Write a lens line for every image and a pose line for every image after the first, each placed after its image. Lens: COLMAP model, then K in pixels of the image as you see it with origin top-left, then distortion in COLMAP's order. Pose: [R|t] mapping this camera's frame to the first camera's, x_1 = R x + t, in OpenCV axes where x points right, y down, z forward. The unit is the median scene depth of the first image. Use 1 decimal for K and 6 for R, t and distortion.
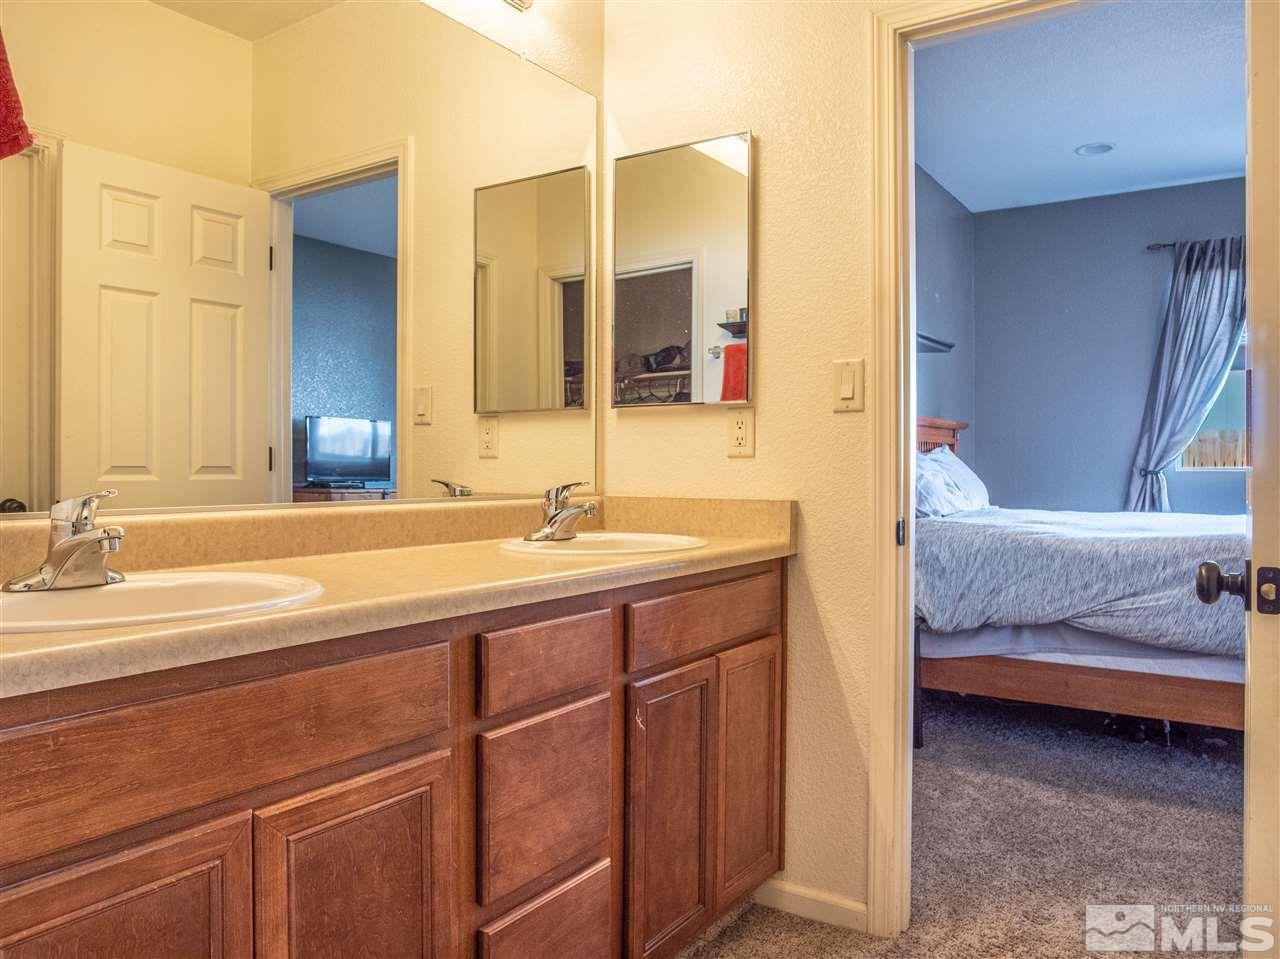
lens RADIAL K [[936.2, 0, 643.4], [0, 936.2, 471.9], [0, 0, 1]] dist [-0.071016, 0.045046]
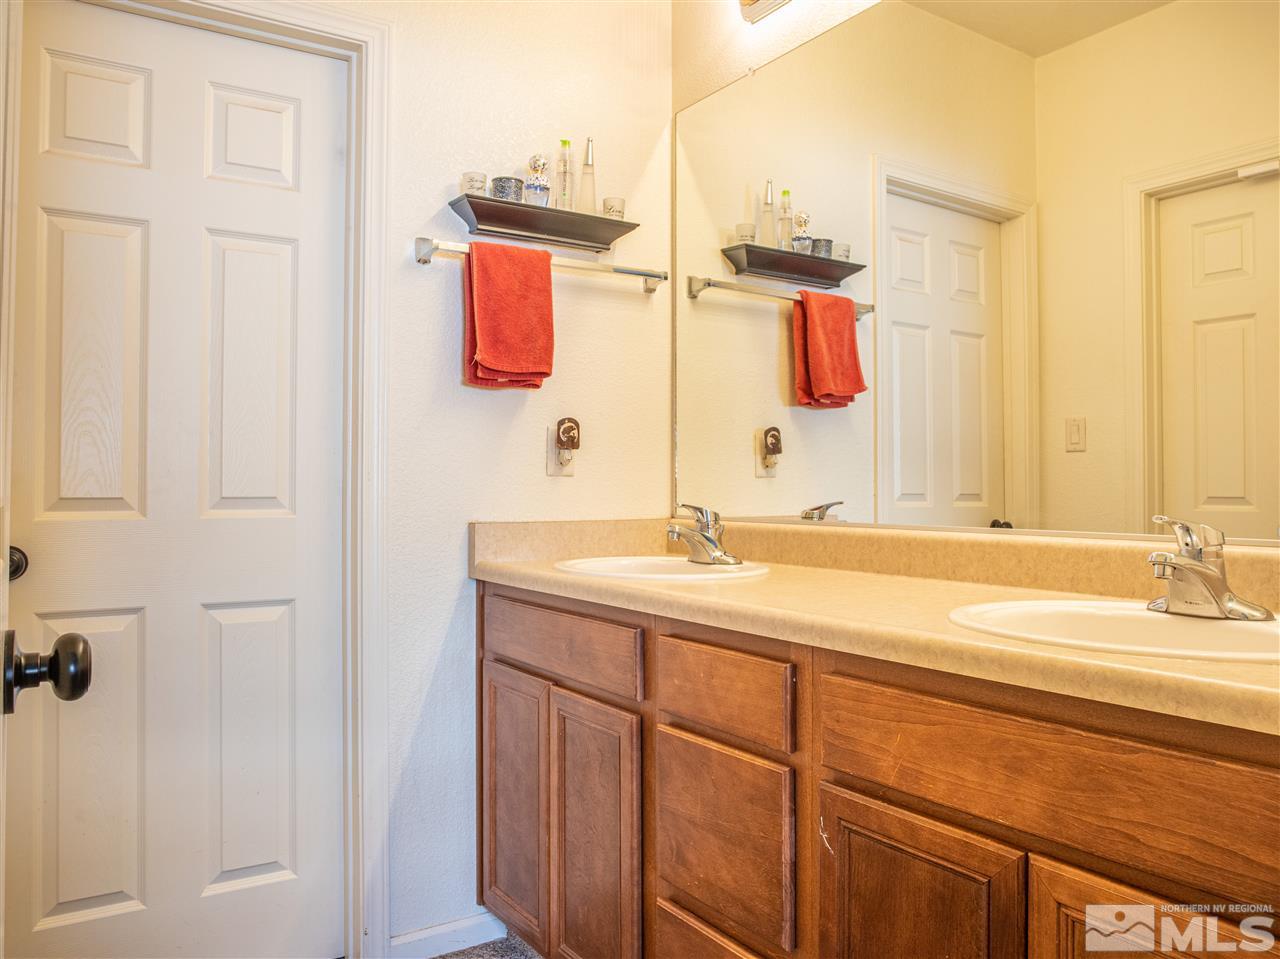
lens RADIAL K [[958.6, 0, 642.1], [0, 958.6, 482.9], [0, 0, 1]] dist [-0.006475, 0.003379]
pose [[-0.379313, -0.009752, -0.925217, 0.684603], [-0.010727, 0.999924, -0.006141, -0.003449], [0.925206, 0.007596, -0.379389, 1.052047]]
